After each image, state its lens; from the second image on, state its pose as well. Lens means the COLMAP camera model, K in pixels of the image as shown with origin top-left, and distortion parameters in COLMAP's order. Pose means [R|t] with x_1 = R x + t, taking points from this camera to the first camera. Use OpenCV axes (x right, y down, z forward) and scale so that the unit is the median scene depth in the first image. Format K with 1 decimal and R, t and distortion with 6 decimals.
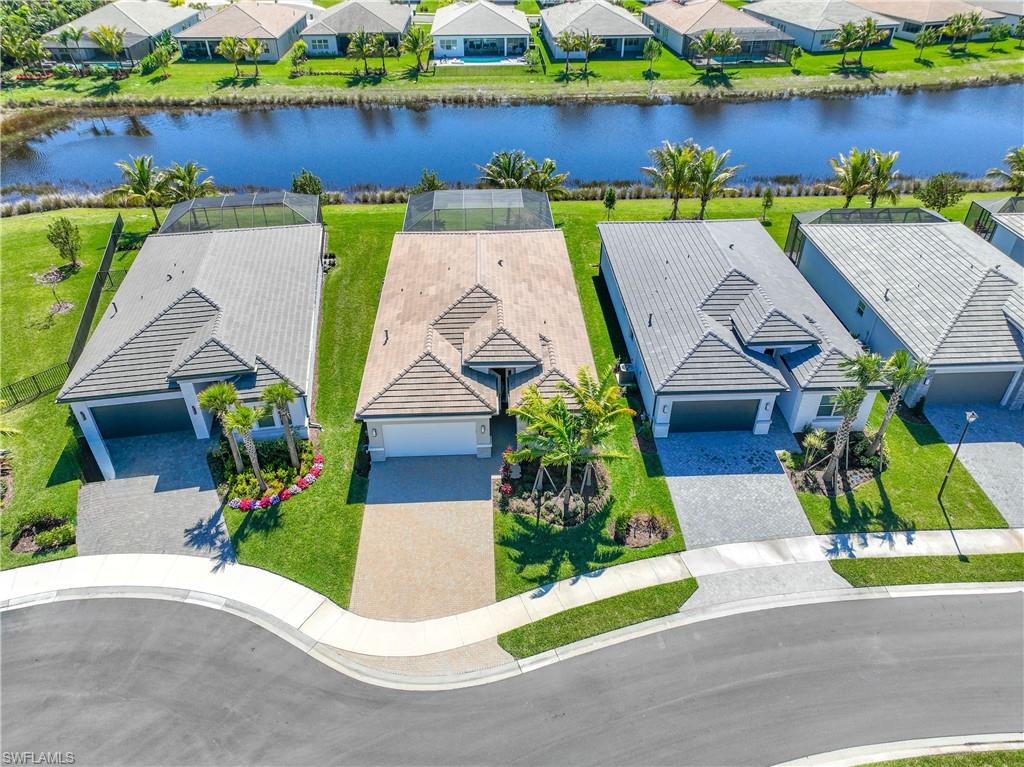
lens RADIAL K [[720.4, 0, 512.0], [0, 720.4, 383.5], [0, 0, 1]] dist [-0.009772, 0.033989]
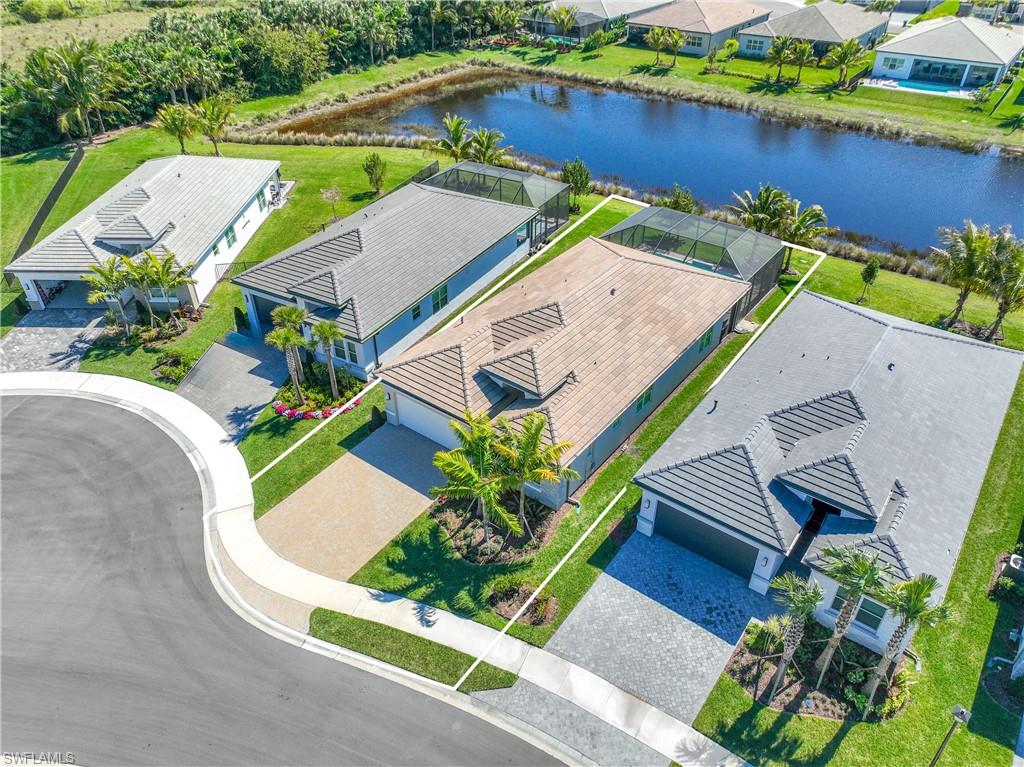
lens RADIAL K [[720.4, 0, 512.0], [0, 720.4, 383.5], [0, 0, 1]] dist [-0.009772, 0.033989]
pose [[0.768904, 0.373743, -0.518751, 0.482576], [-0.369460, 0.921905, 0.116579, -0.137800], [0.521810, 0.102020, 0.846939, 0.175680]]
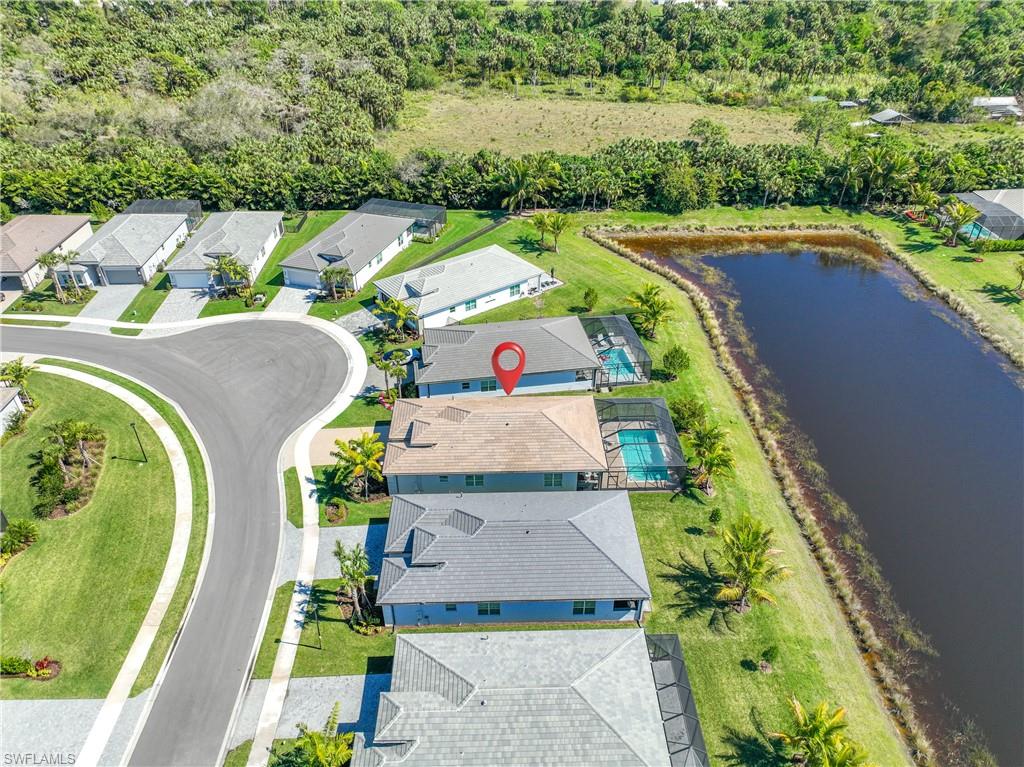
lens RADIAL K [[720.4, 0, 512.0], [0, 720.4, 383.5], [0, 0, 1]] dist [-0.009772, 0.033989]
pose [[-0.017344, 0.569196, -0.822019, 1.484857], [-0.578693, 0.664730, 0.472493, -1.171792], [0.815361, 0.483891, 0.317861, 0.521853]]
